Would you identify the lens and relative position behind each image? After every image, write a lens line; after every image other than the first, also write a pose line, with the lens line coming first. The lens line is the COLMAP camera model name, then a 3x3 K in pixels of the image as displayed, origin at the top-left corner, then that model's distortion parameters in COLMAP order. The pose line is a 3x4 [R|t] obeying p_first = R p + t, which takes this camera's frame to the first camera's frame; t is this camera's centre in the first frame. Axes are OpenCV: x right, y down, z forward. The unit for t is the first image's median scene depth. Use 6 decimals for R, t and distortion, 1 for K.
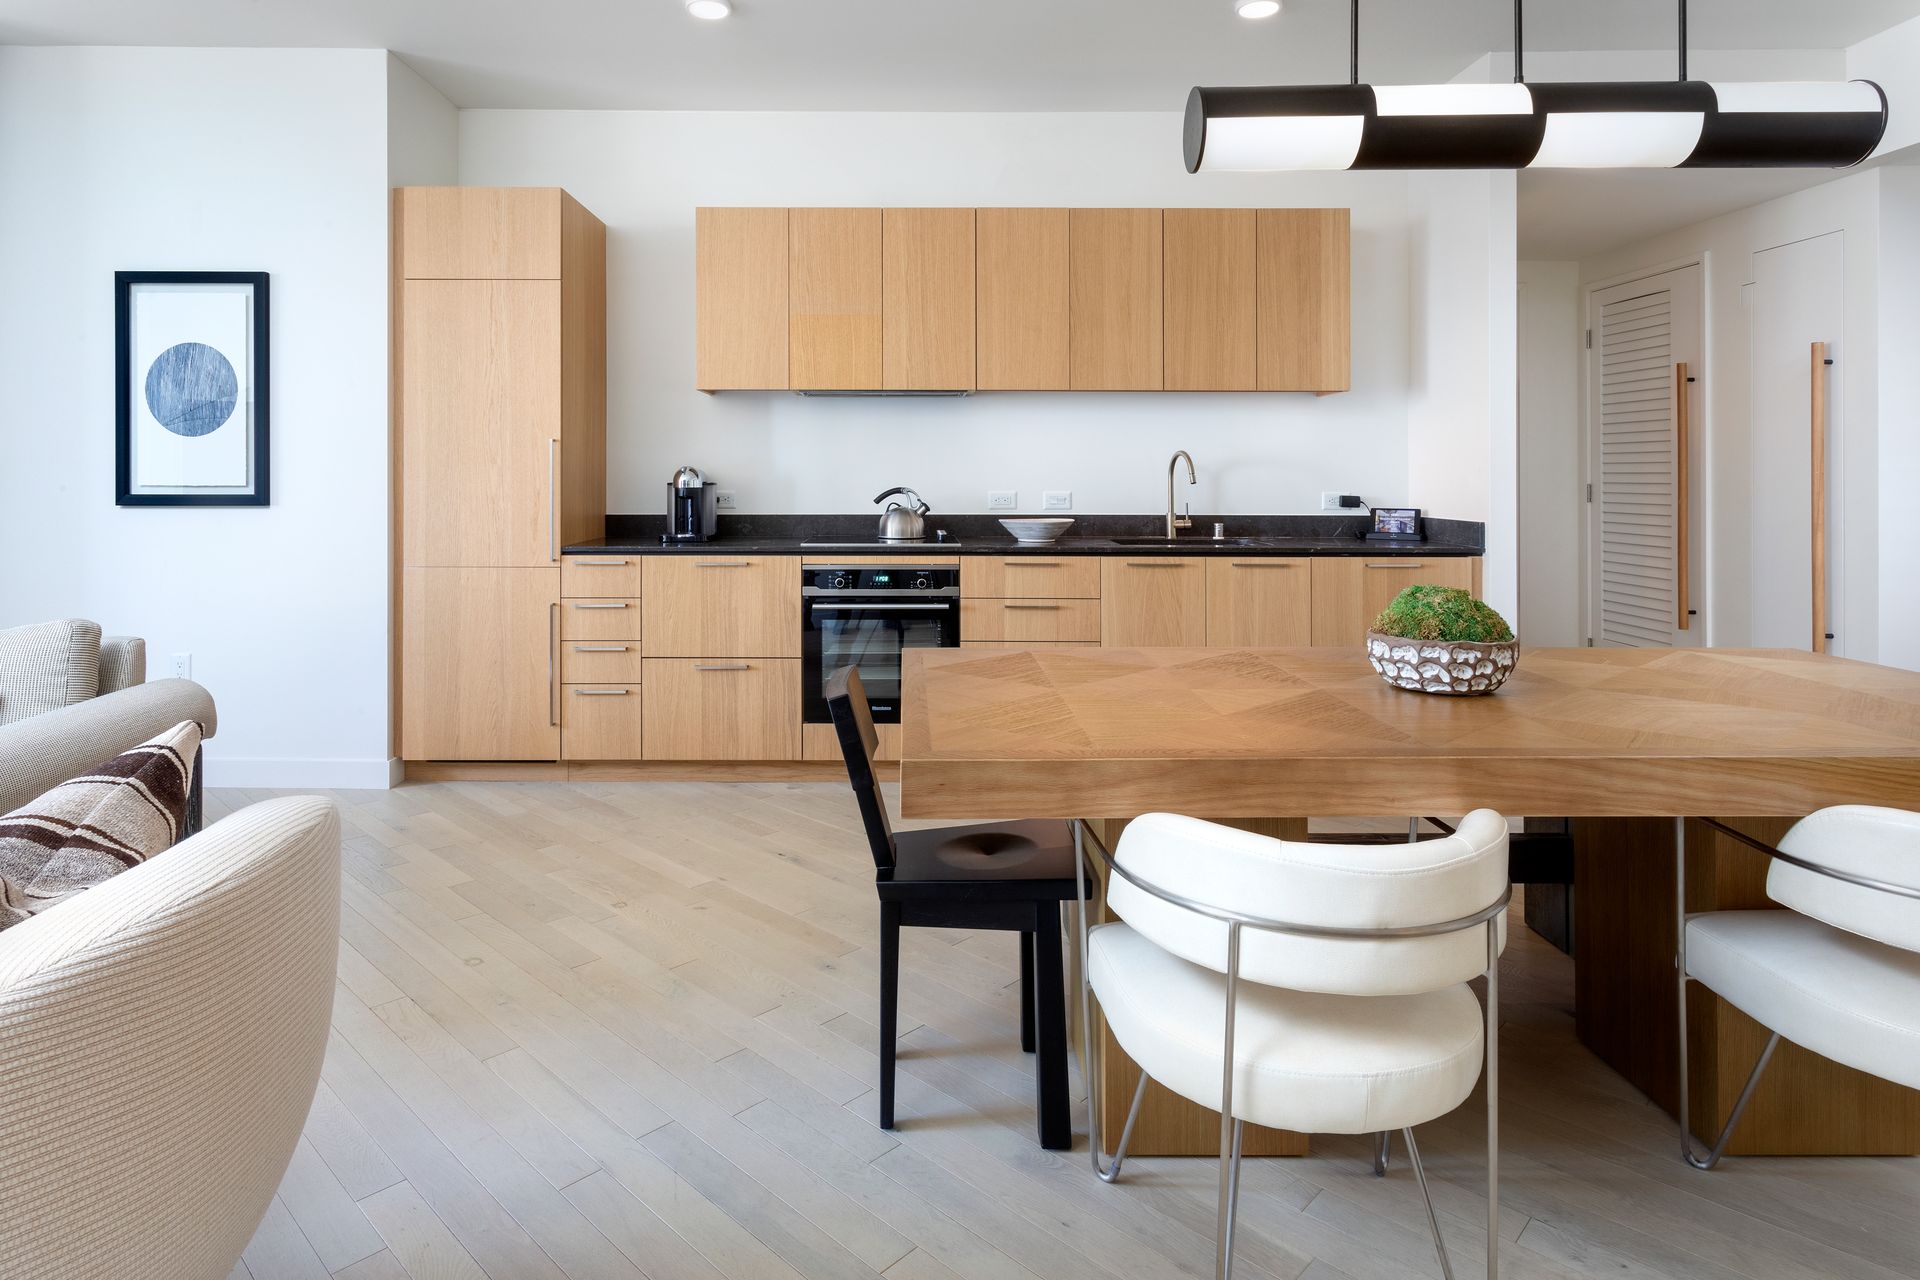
lens RADIAL K [[1103.4, 0, 908.1], [0, 1103.4, 464.7], [0, 0, 1]] dist [0.003405, 0.001325]
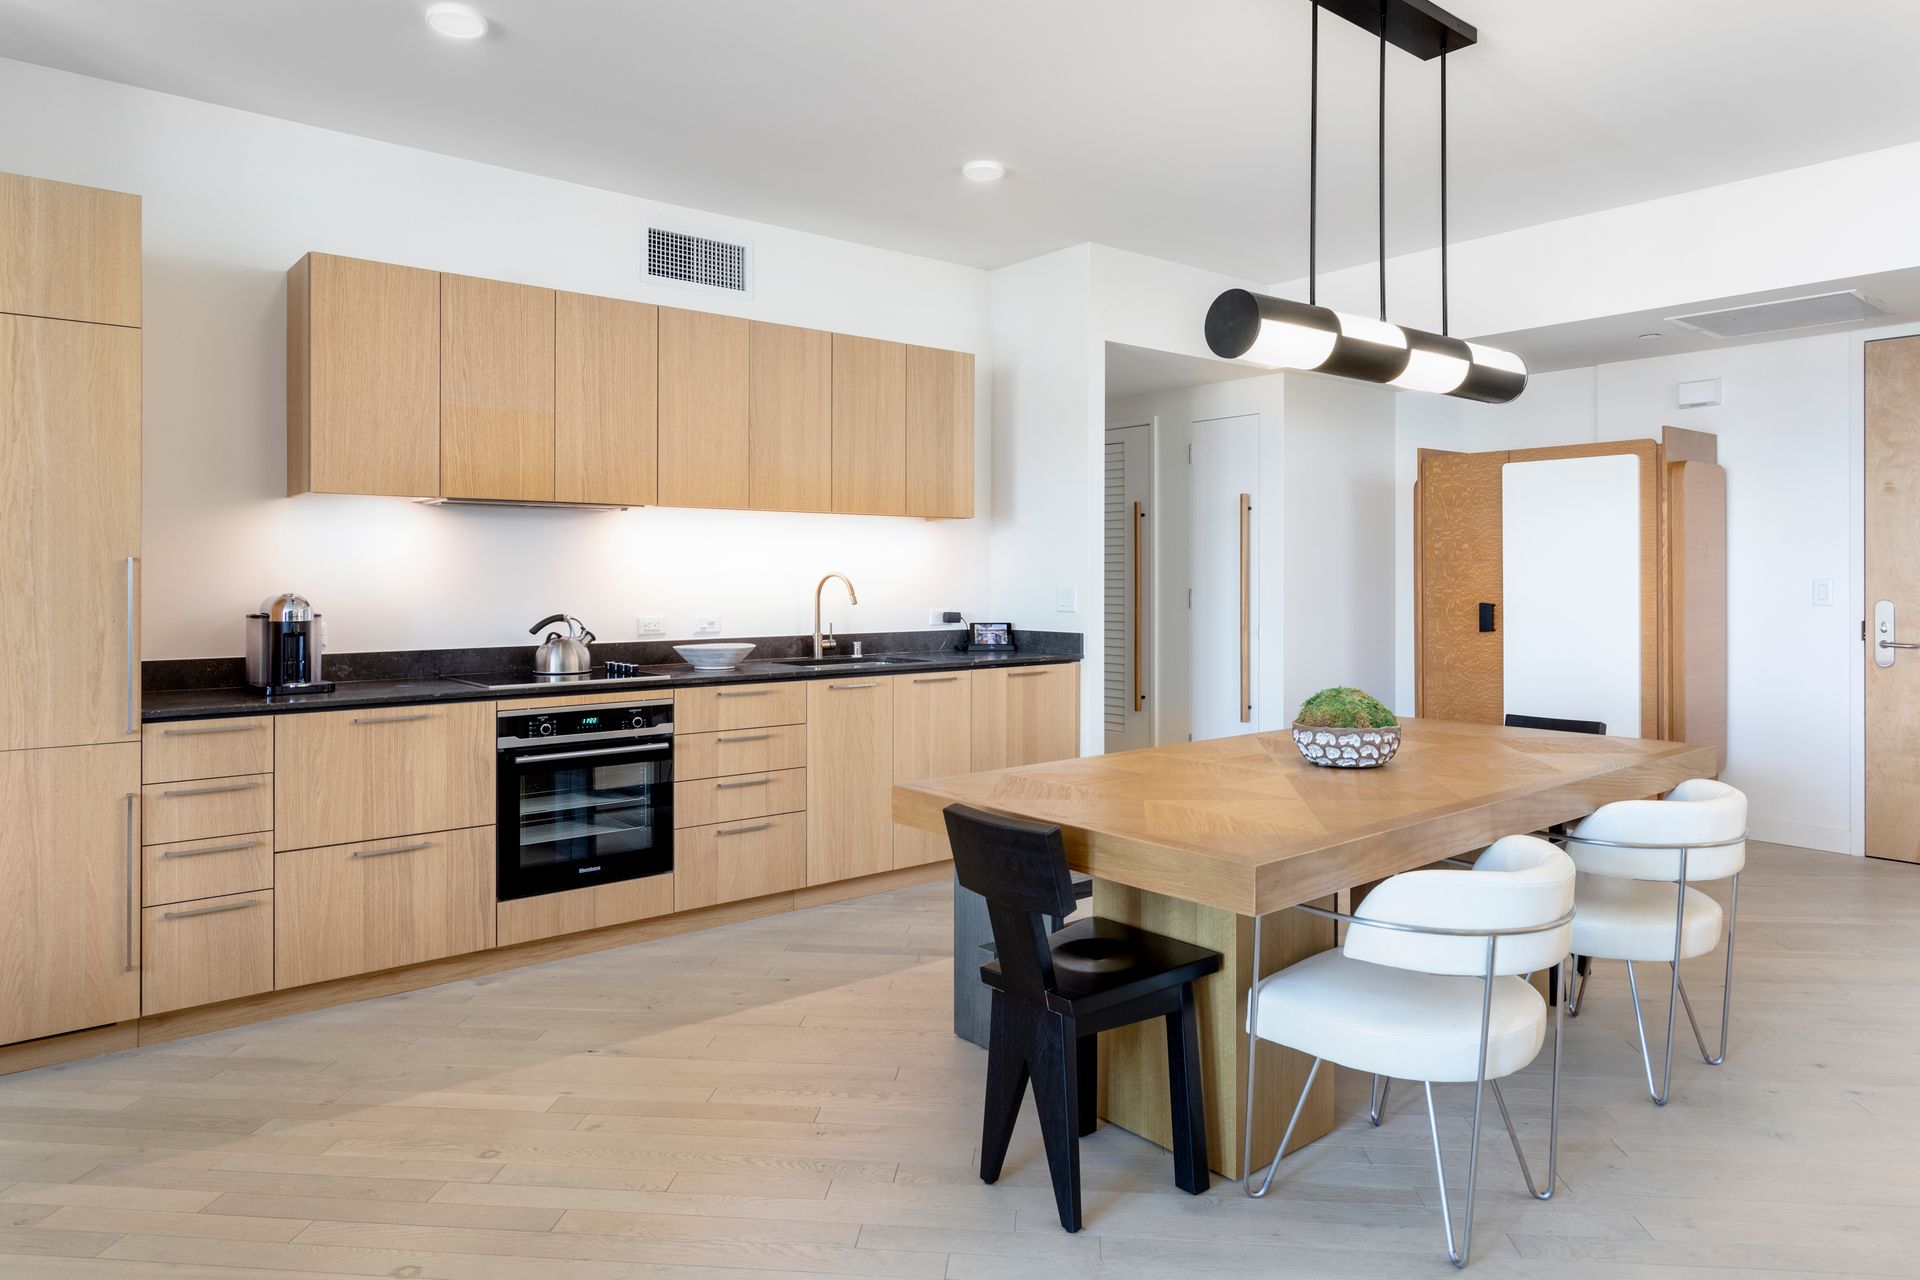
lens RADIAL K [[1188.8, 0, 963.5], [0, 1188.8, 574.8], [0, 0, 1]] dist [0.005211, 0.001295]
pose [[0.773025, -0.001617, 0.634373, -0.390378], [-0.001237, 0.999991, 0.004056, -0.015952], [-0.634374, -0.003920, 0.773016, 0.087926]]
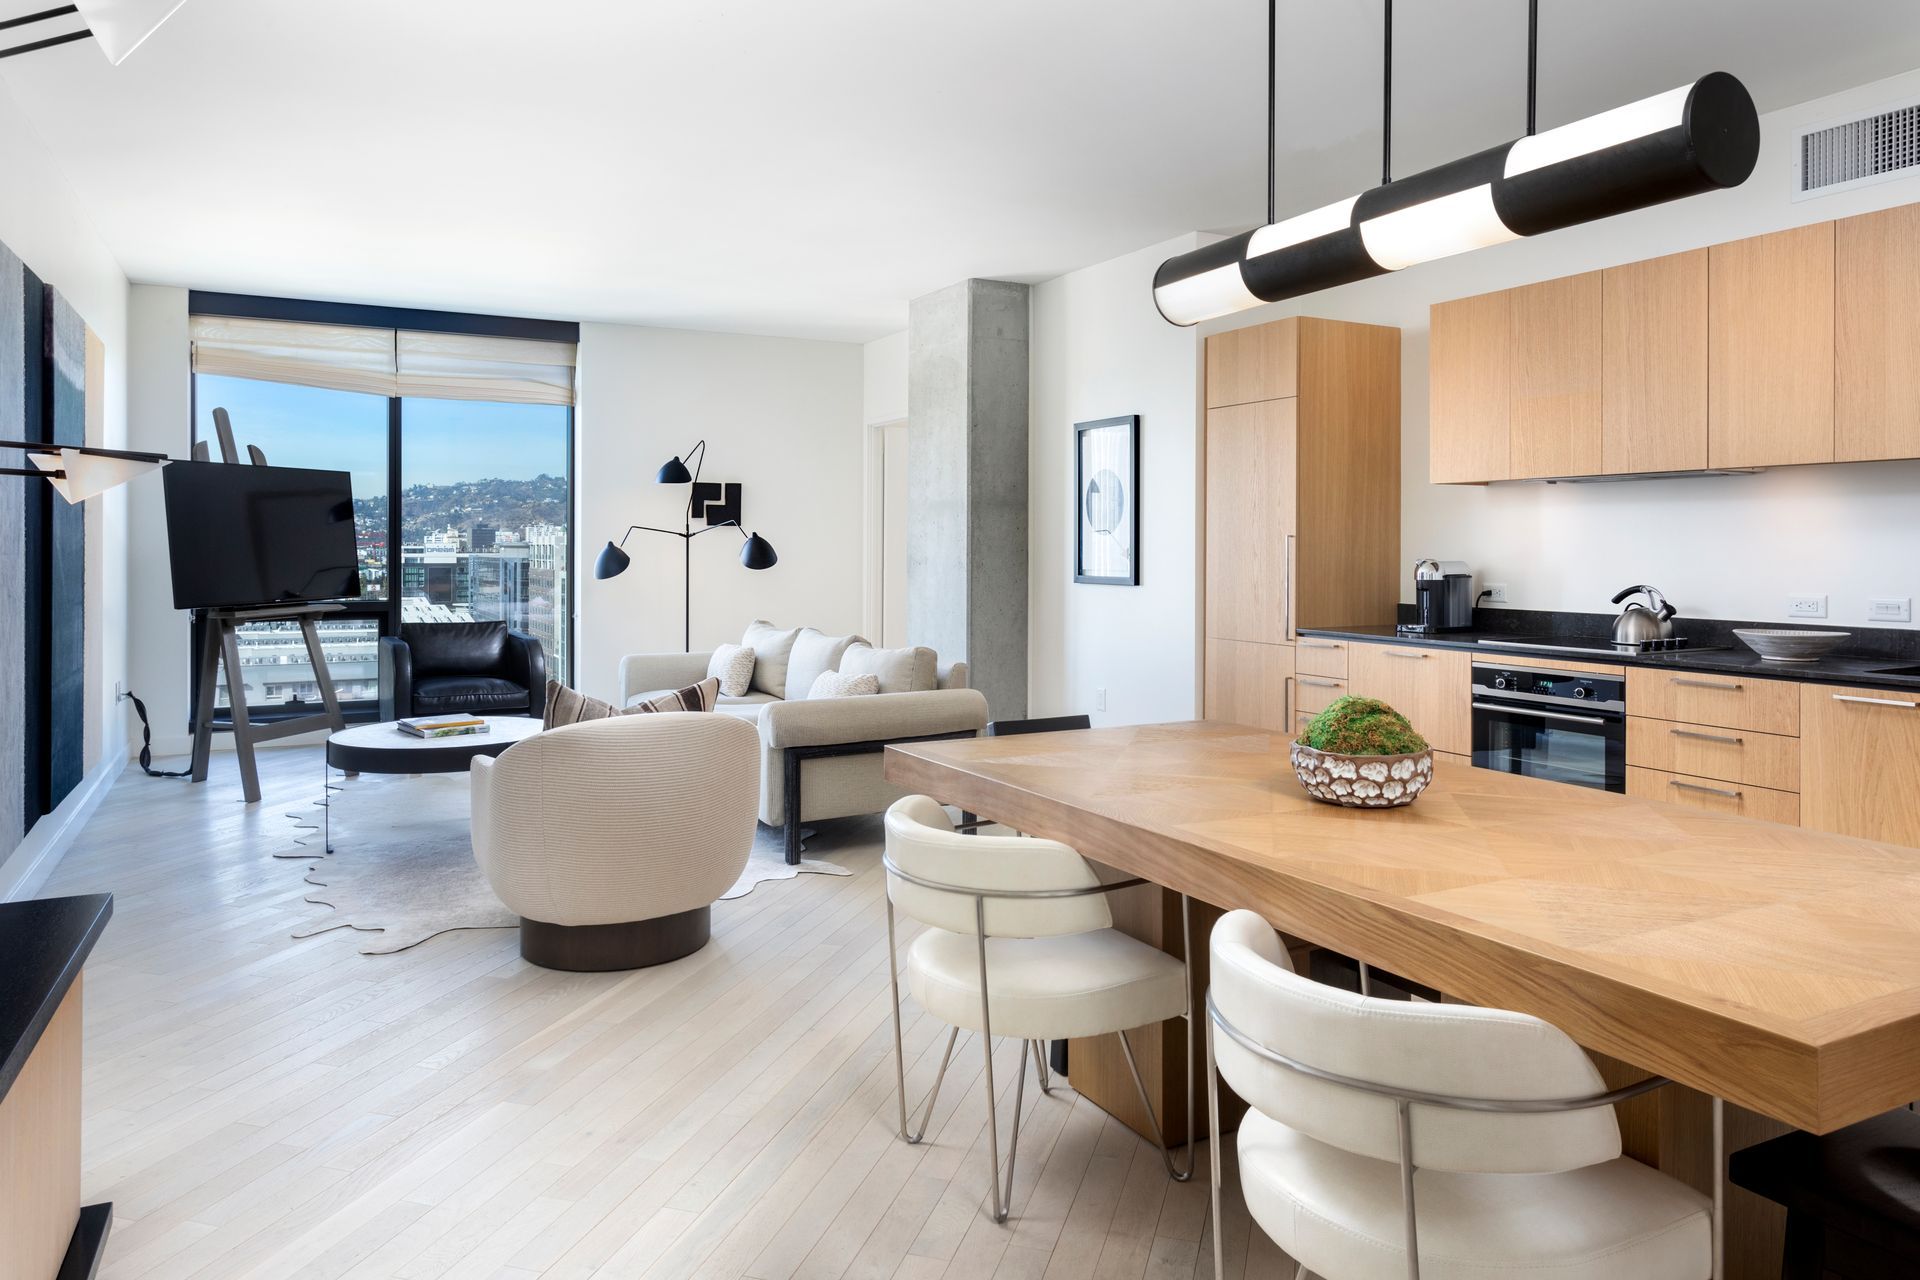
lens RADIAL K [[1251.4, 0, 957.9], [0, 1251.4, 545.9], [0, 0, 1]] dist [-0.002975, -0.001097]
pose [[0.476314, 0.000046, -0.879275, 0.659753], [0.003902, 0.999990, 0.002166, -0.015965], [0.879266, -0.004463, 0.476309, 0.071843]]
